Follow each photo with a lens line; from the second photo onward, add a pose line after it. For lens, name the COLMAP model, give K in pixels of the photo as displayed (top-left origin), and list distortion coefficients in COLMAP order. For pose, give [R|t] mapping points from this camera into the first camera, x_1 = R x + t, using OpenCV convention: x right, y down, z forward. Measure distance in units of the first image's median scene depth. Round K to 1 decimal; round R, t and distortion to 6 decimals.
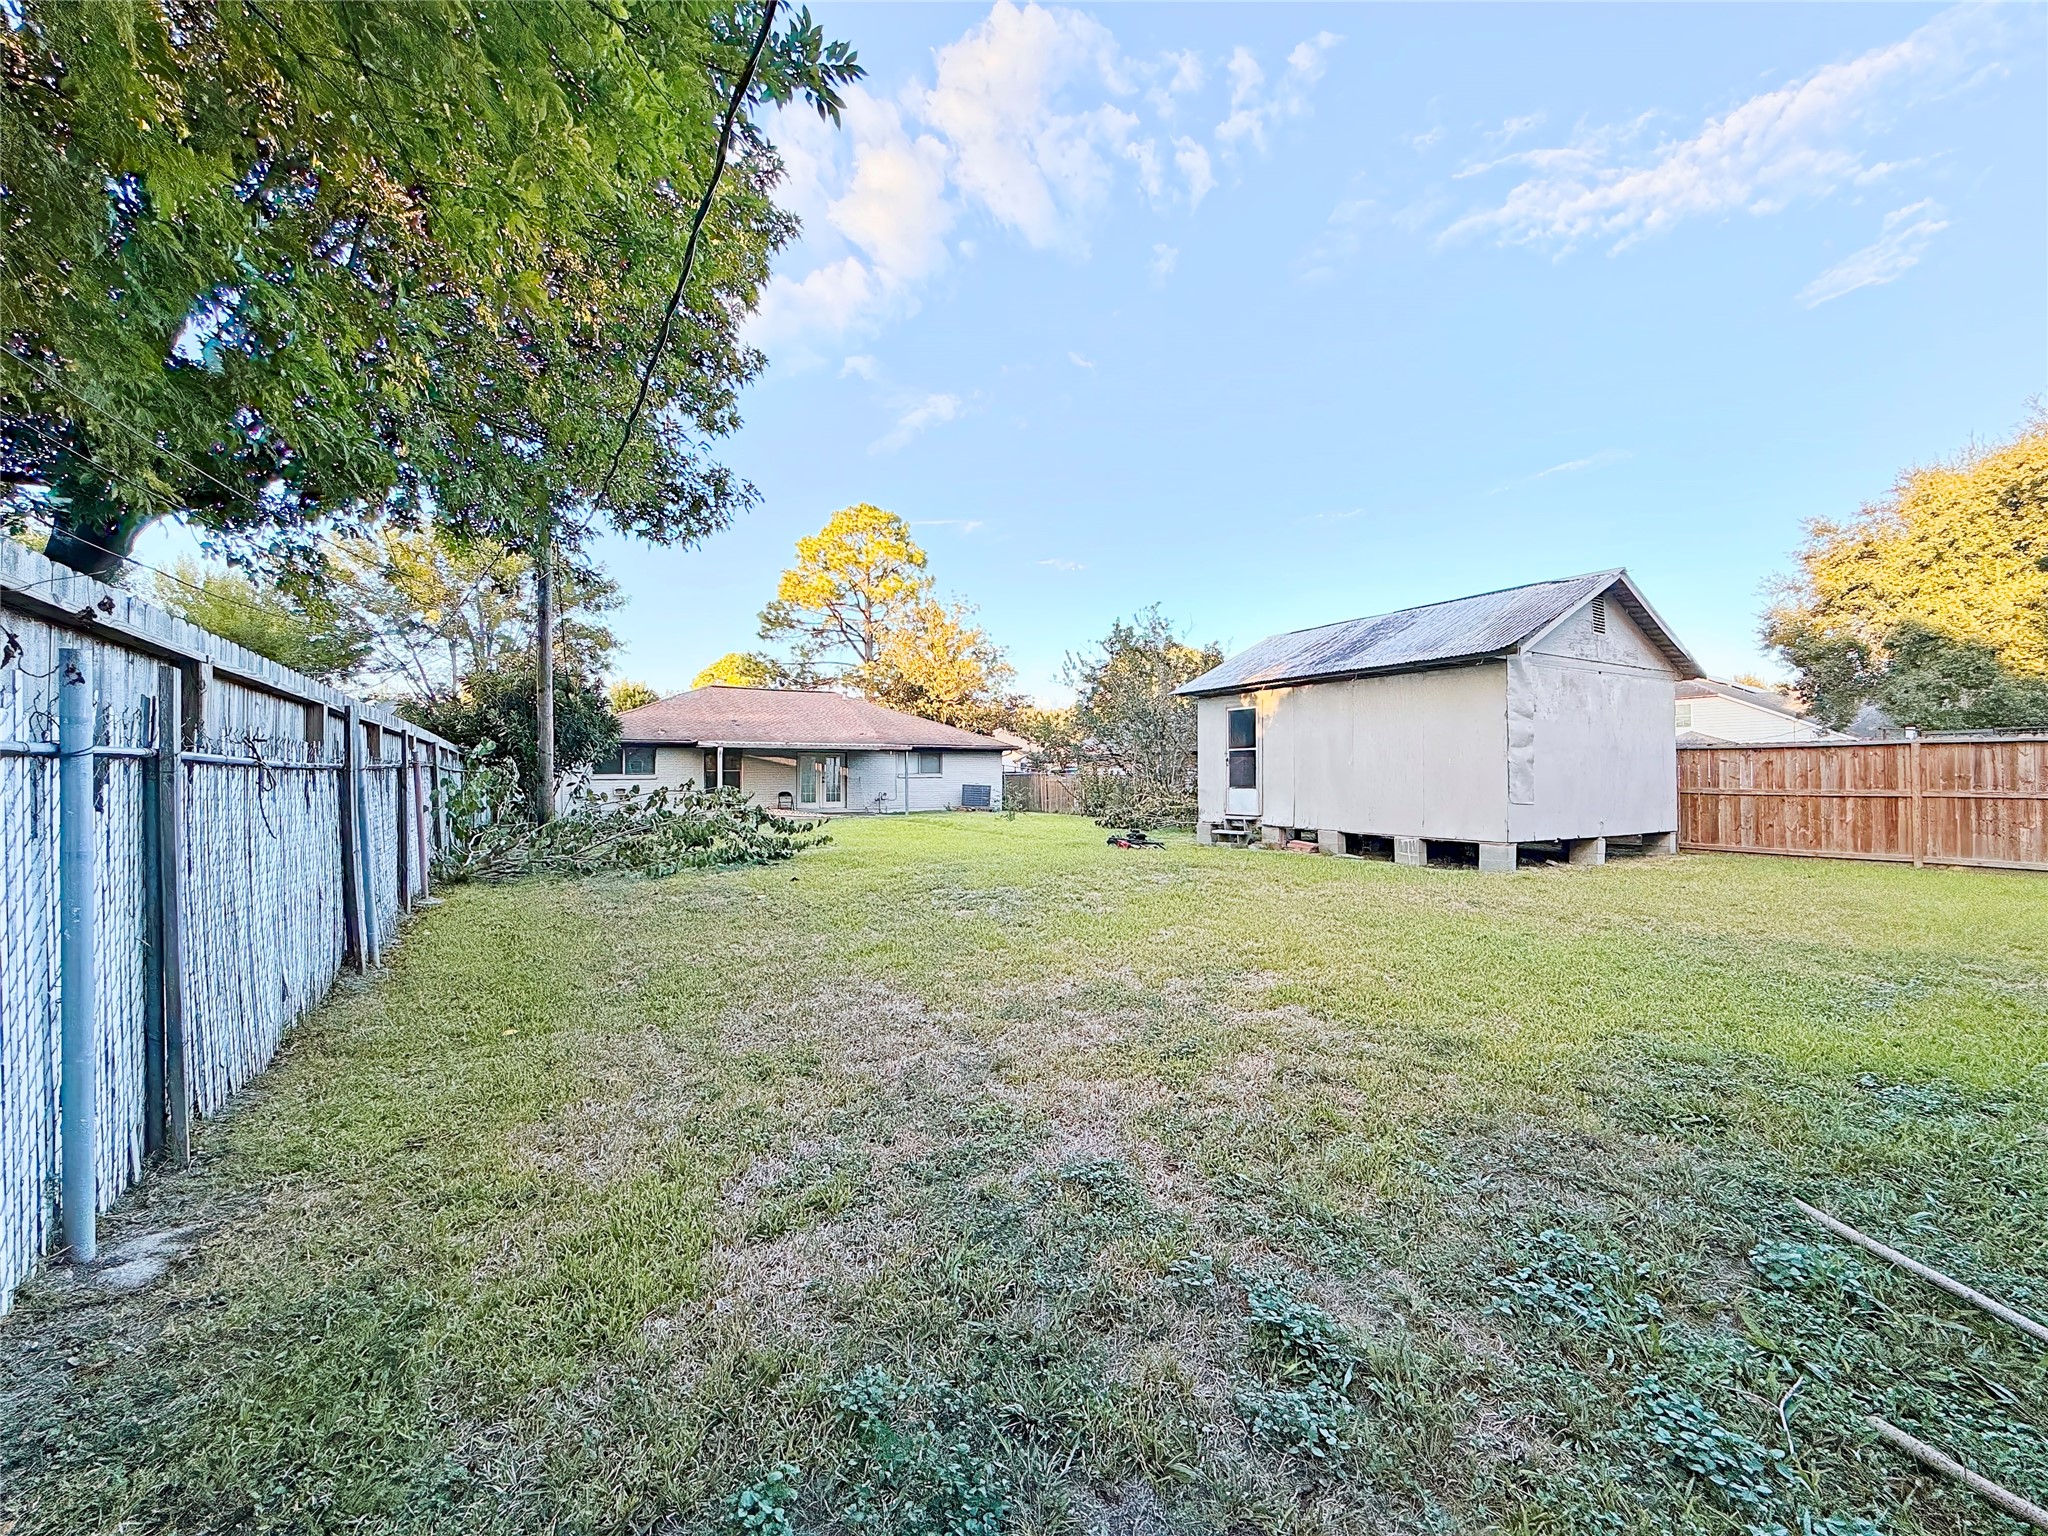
lens RADIAL K [[814.1, 0, 1030.7], [0, 814.1, 768.5], [0, 0, 1]] dist [0.000458, 0.000122]
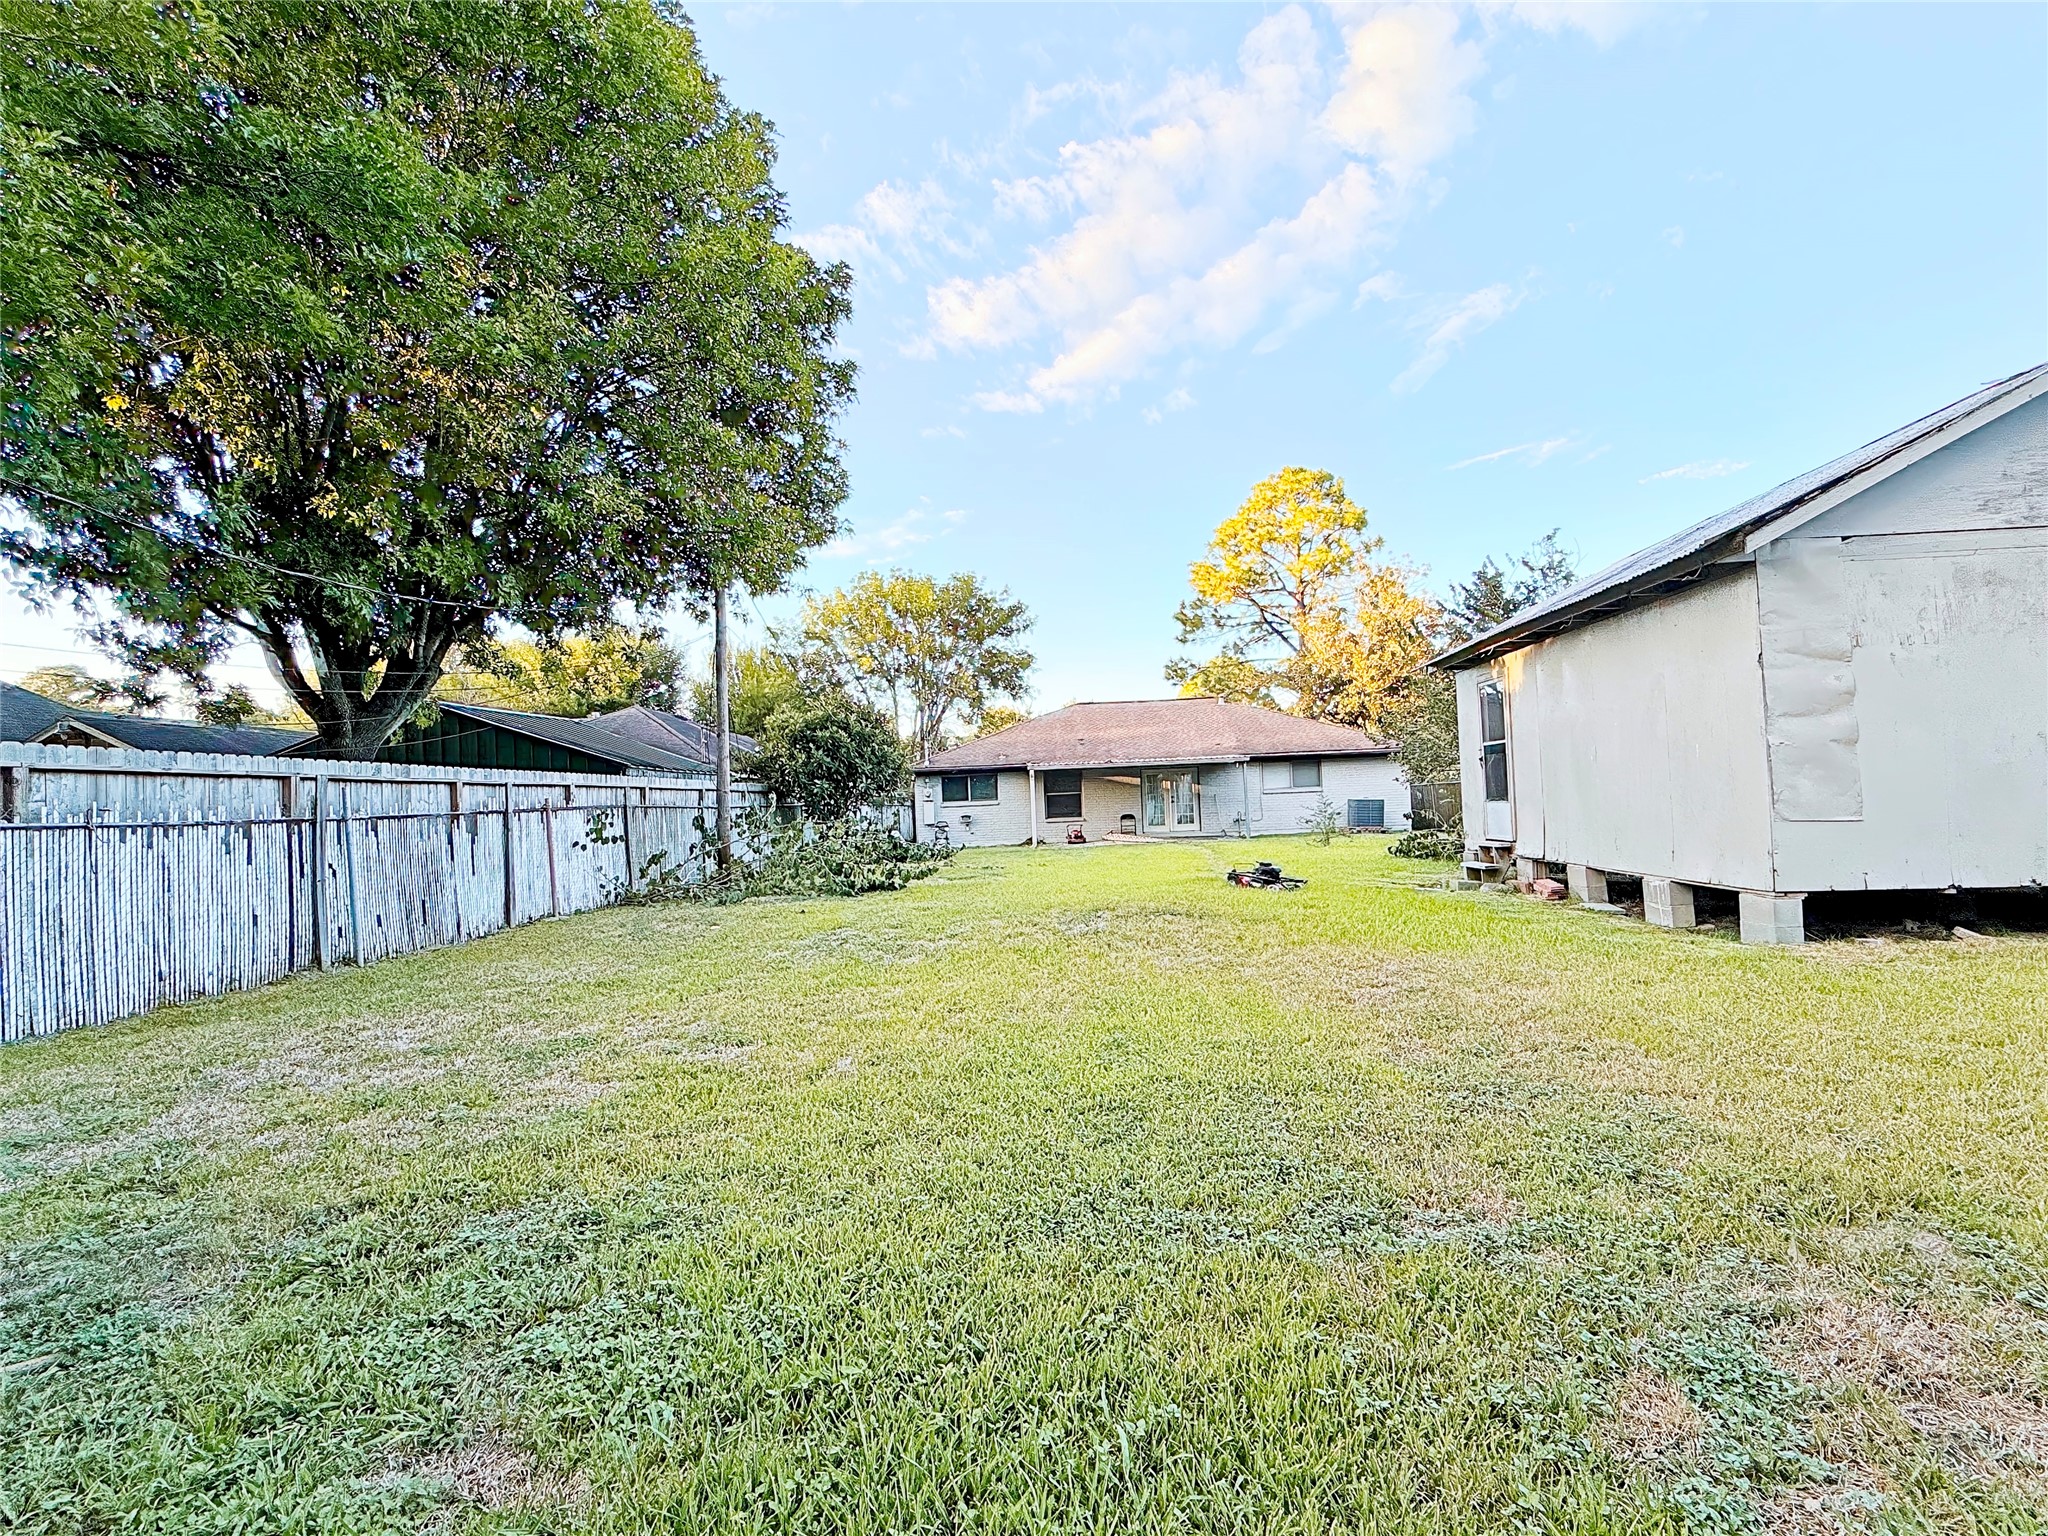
lens RADIAL K [[947.4, 0, 1024.0], [0, 947.4, 768.0], [0, 0, 1]] dist [0.015378, -0.000431]
pose [[0.820889, -0.050580, -0.568843, 0.193841], [0.042480, 0.998719, -0.027501, 0.001241], [0.569505, -0.001590, 0.821986, 0.062528]]
